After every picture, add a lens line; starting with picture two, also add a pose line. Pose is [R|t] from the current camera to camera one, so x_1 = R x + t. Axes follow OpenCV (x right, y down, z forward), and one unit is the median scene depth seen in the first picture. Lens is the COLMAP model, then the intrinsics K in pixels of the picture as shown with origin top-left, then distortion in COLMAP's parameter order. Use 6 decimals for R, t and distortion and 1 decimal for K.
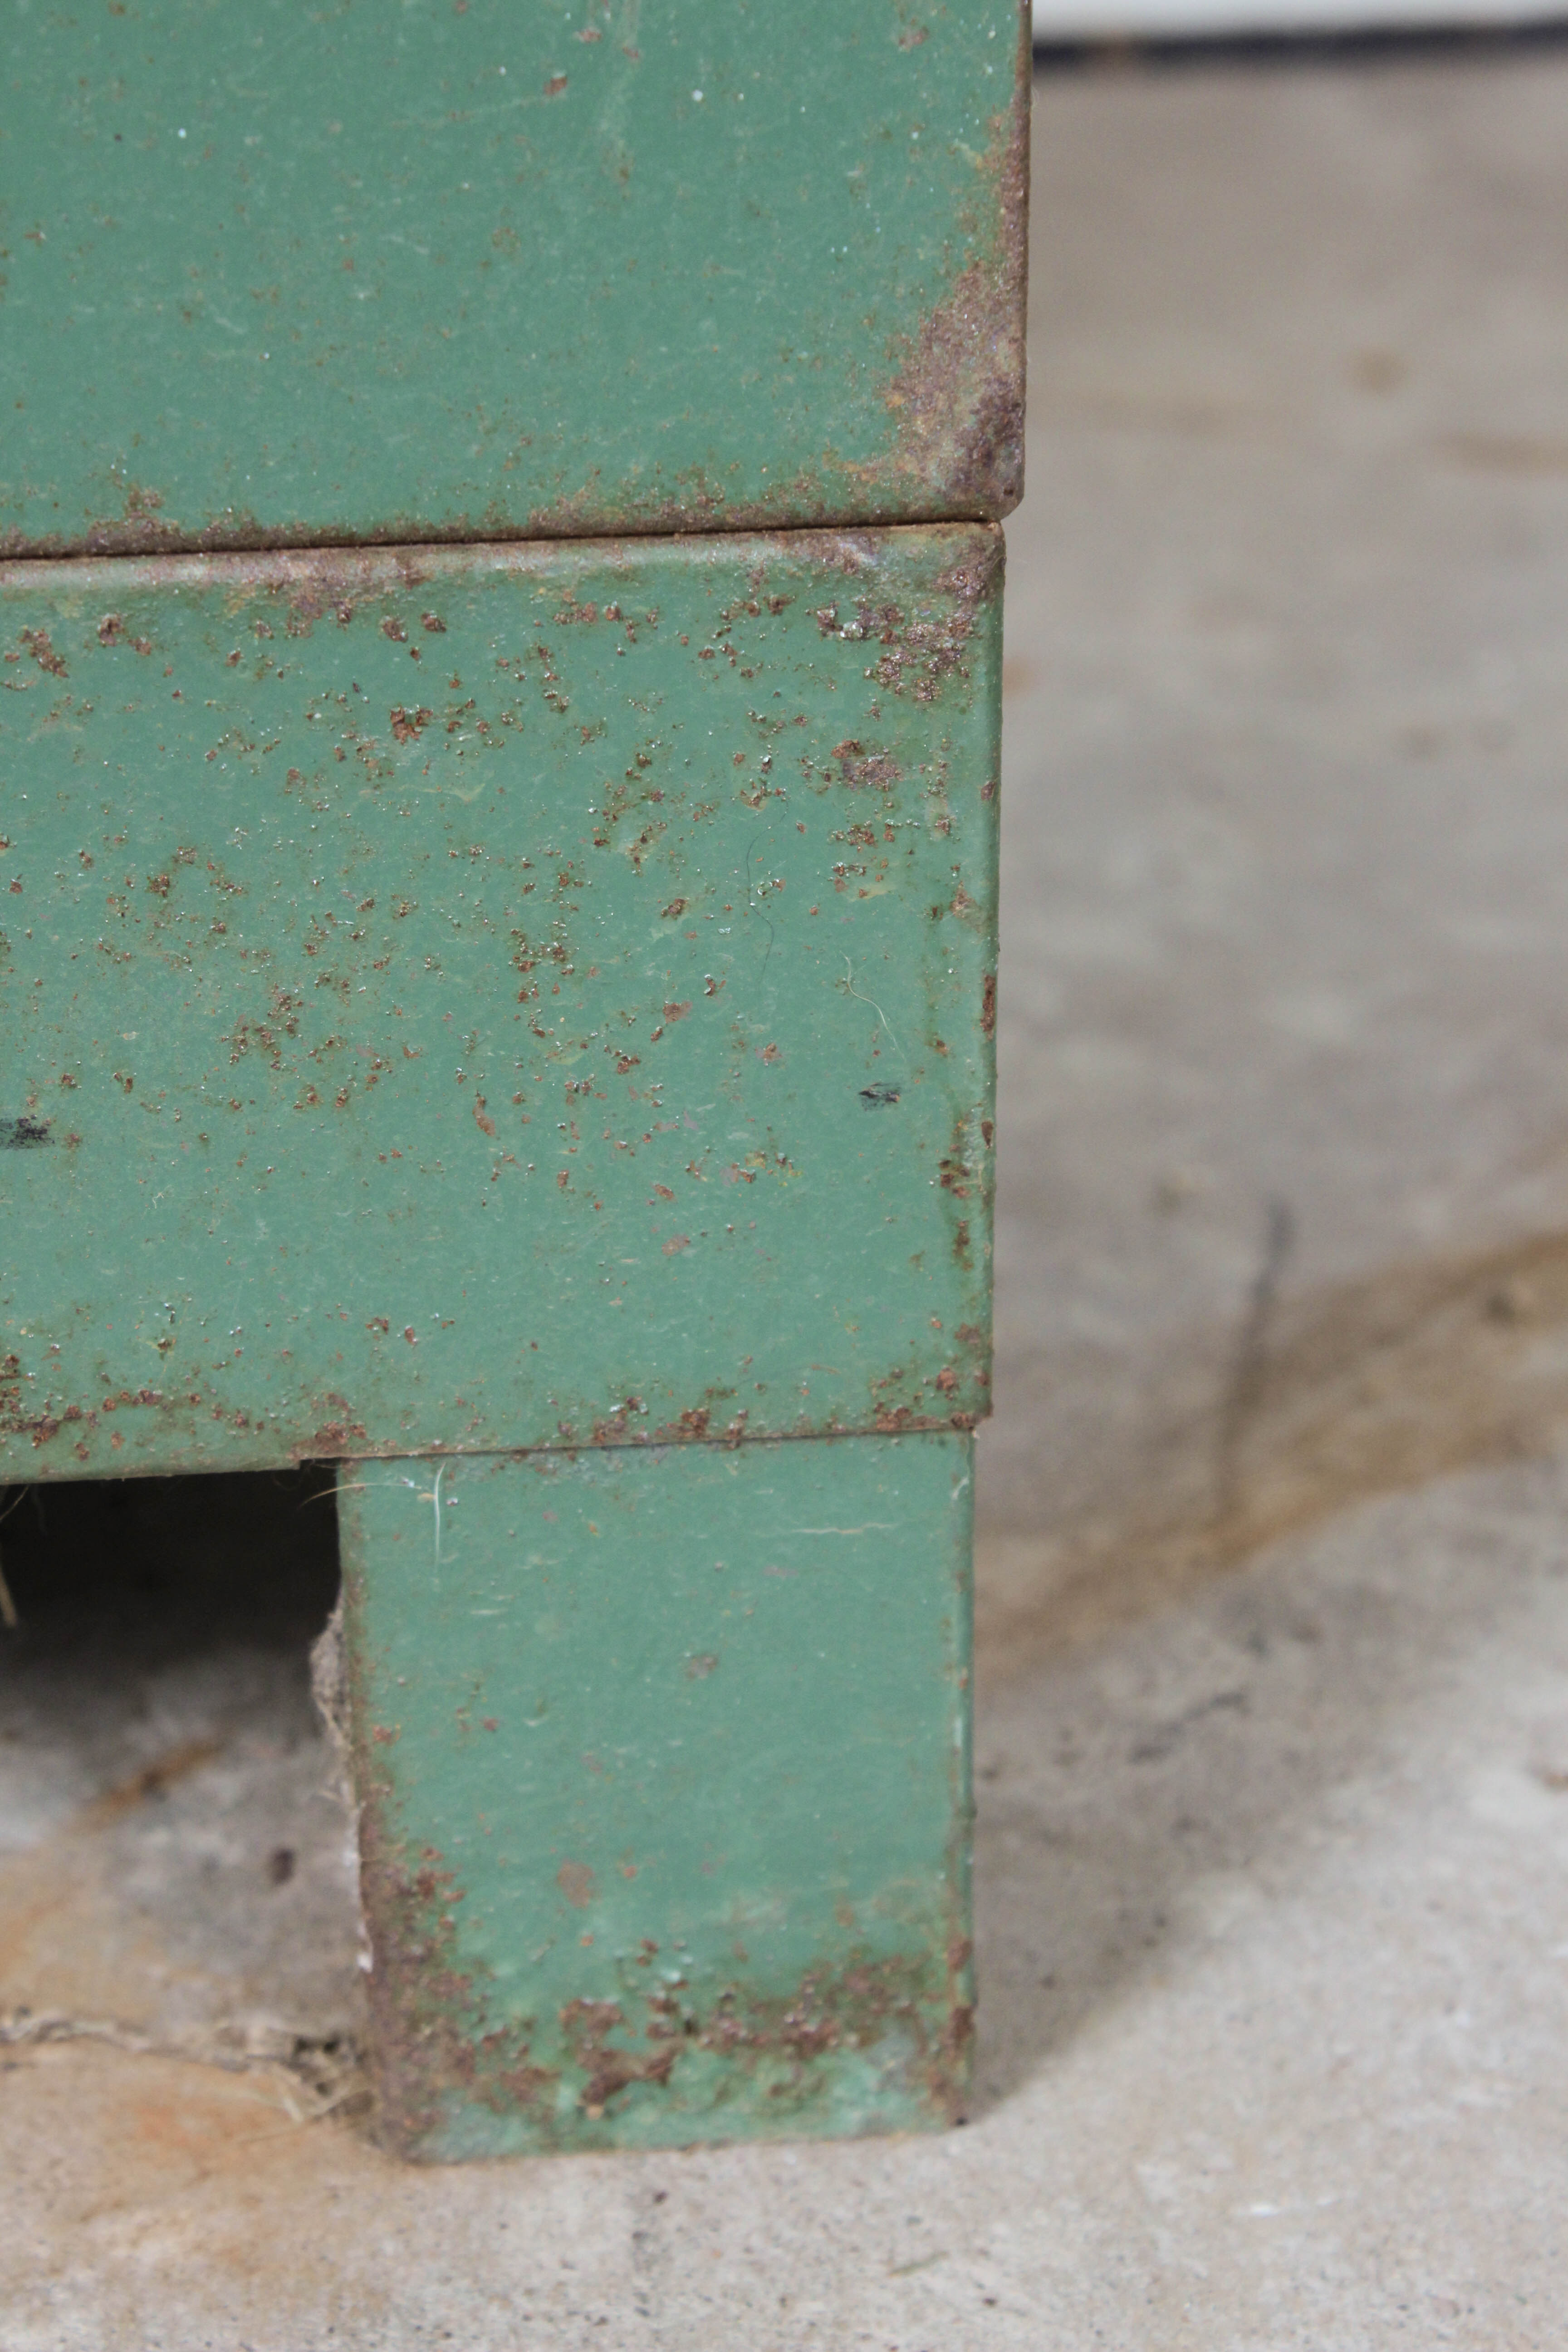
lens RADIAL K [[4998.5, 0, 791.0], [0, 4998.5, 1182.4], [0, 0, 1]] dist [0.053353, 0.000000]
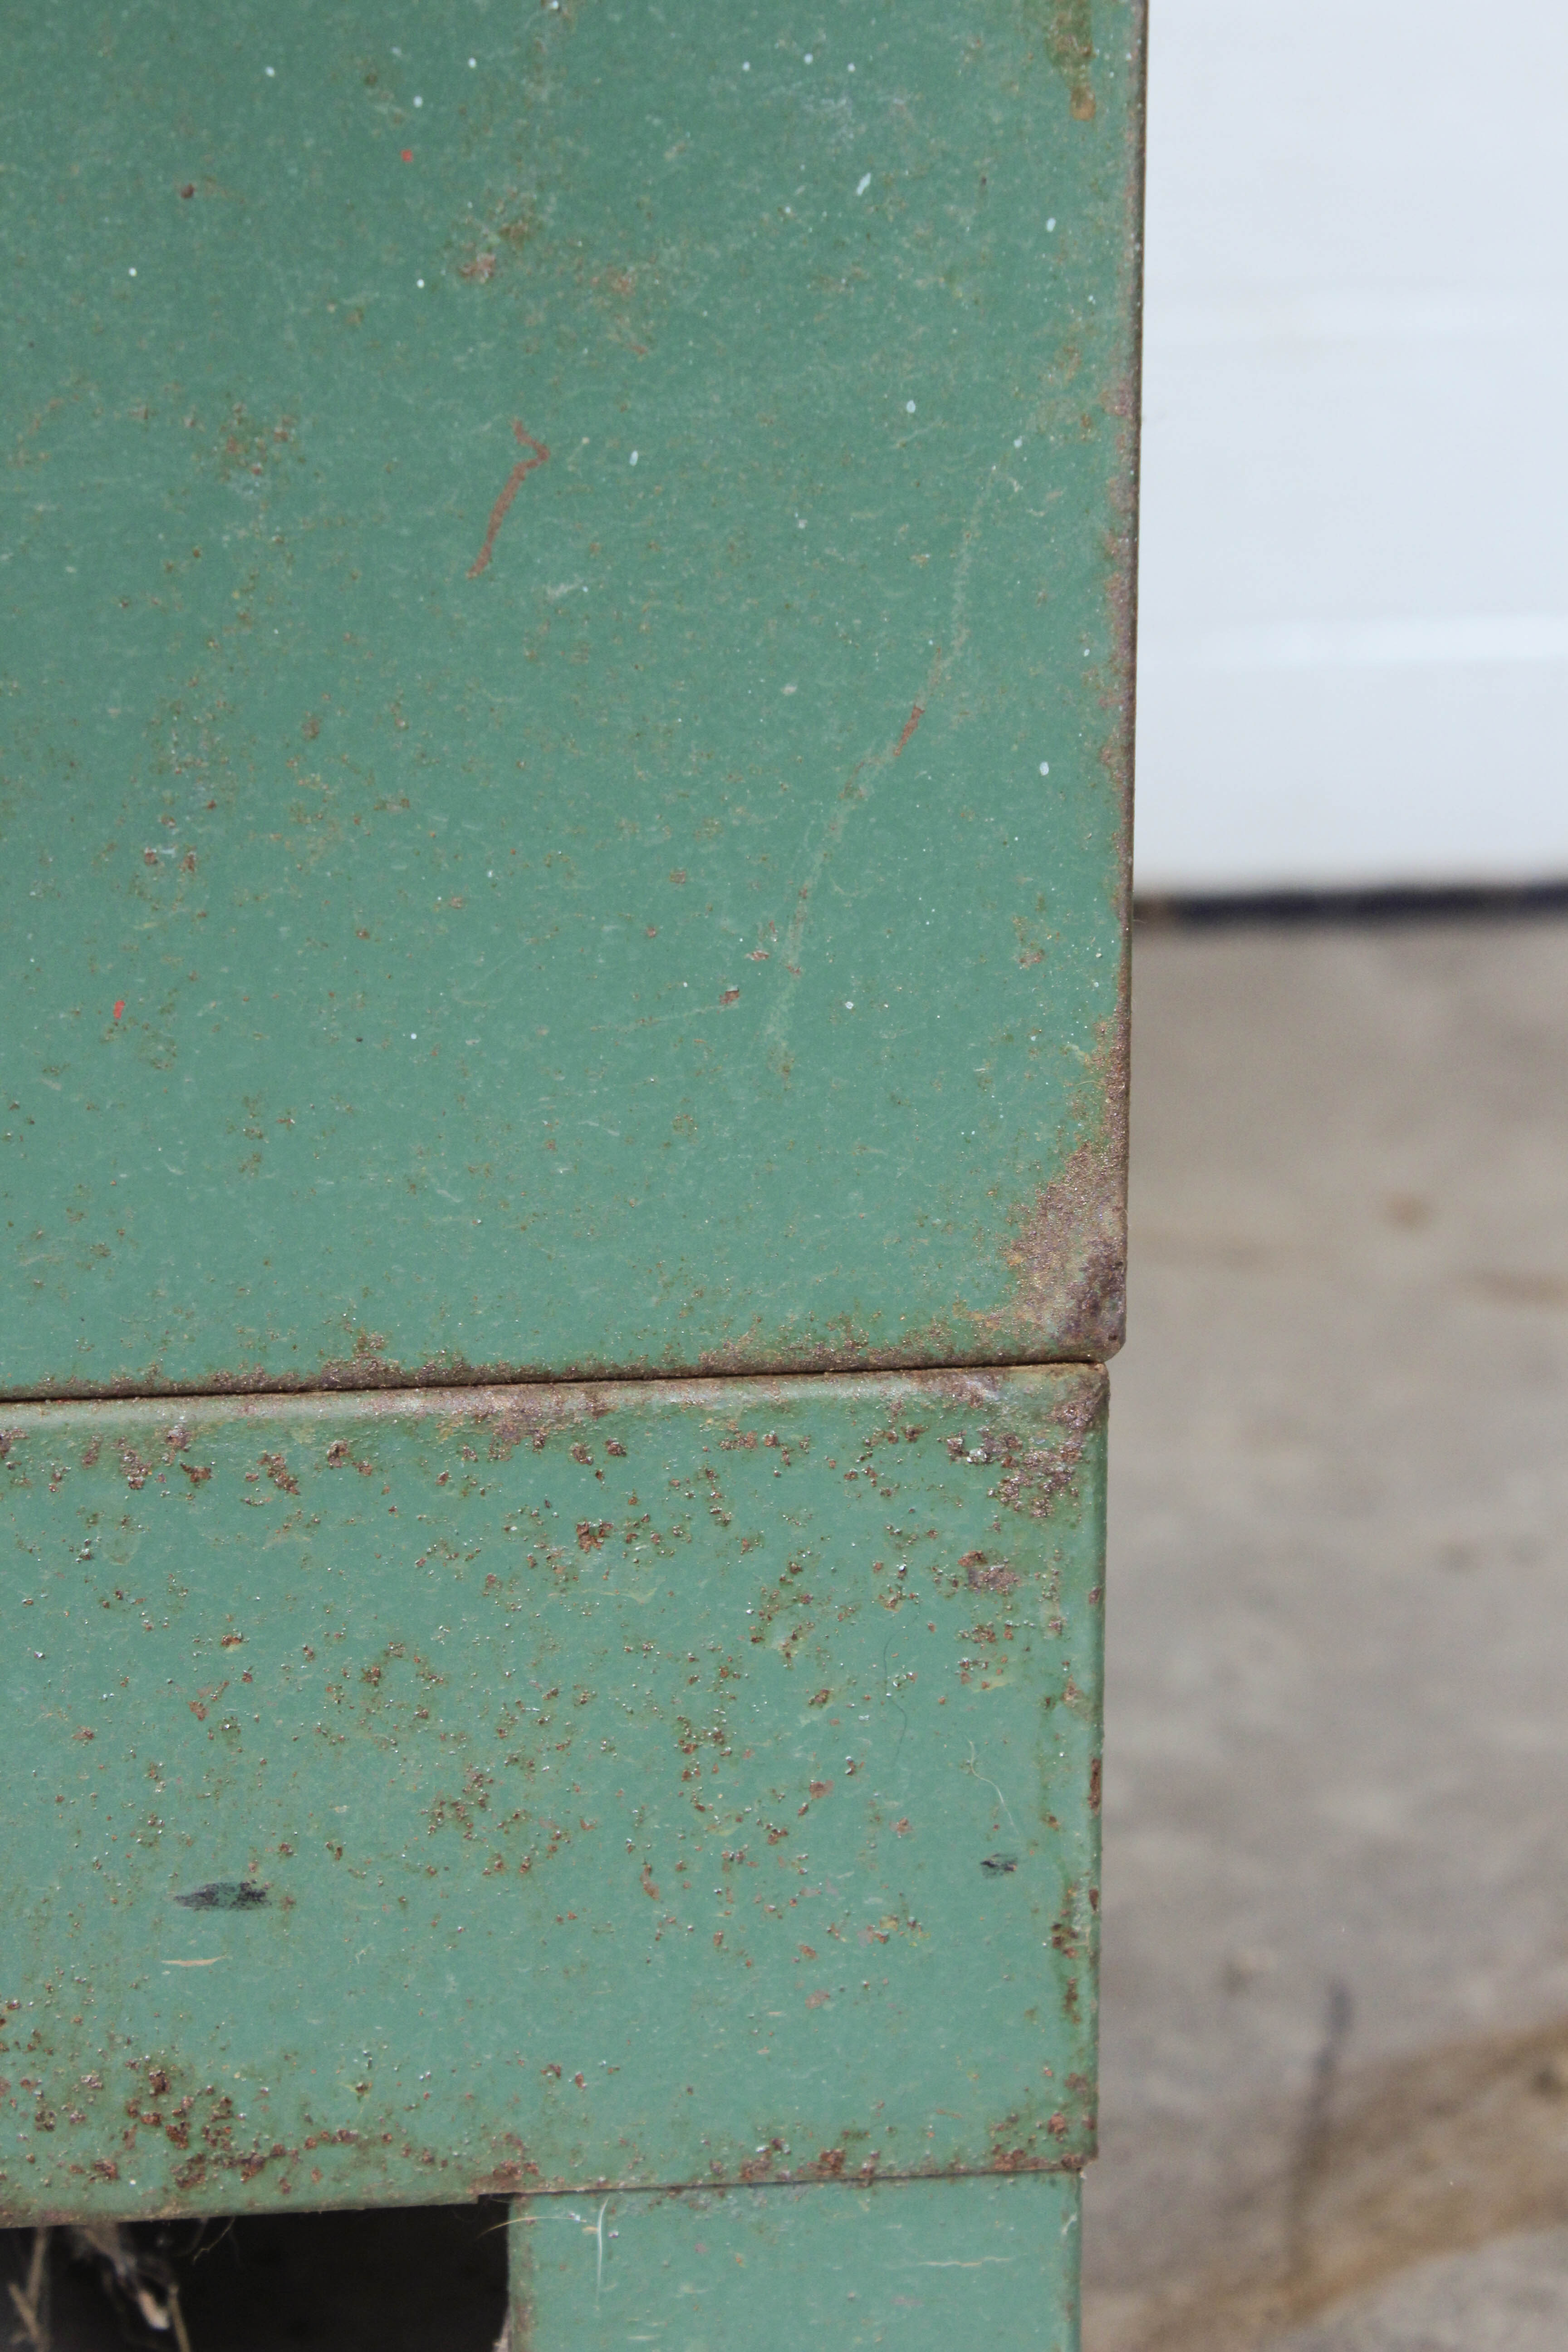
lens RADIAL K [[5235.8, 0, 775.4], [0, 5235.8, 1177.4], [0, 0, 1]] dist [0.063632, 0.000000]
pose [[0.999994, 0.003429, 0.000645, -0.034588], [-0.003282, 0.987250, -0.159146, 0.018138], [-0.001183, 0.159143, 0.987255, -0.197631]]
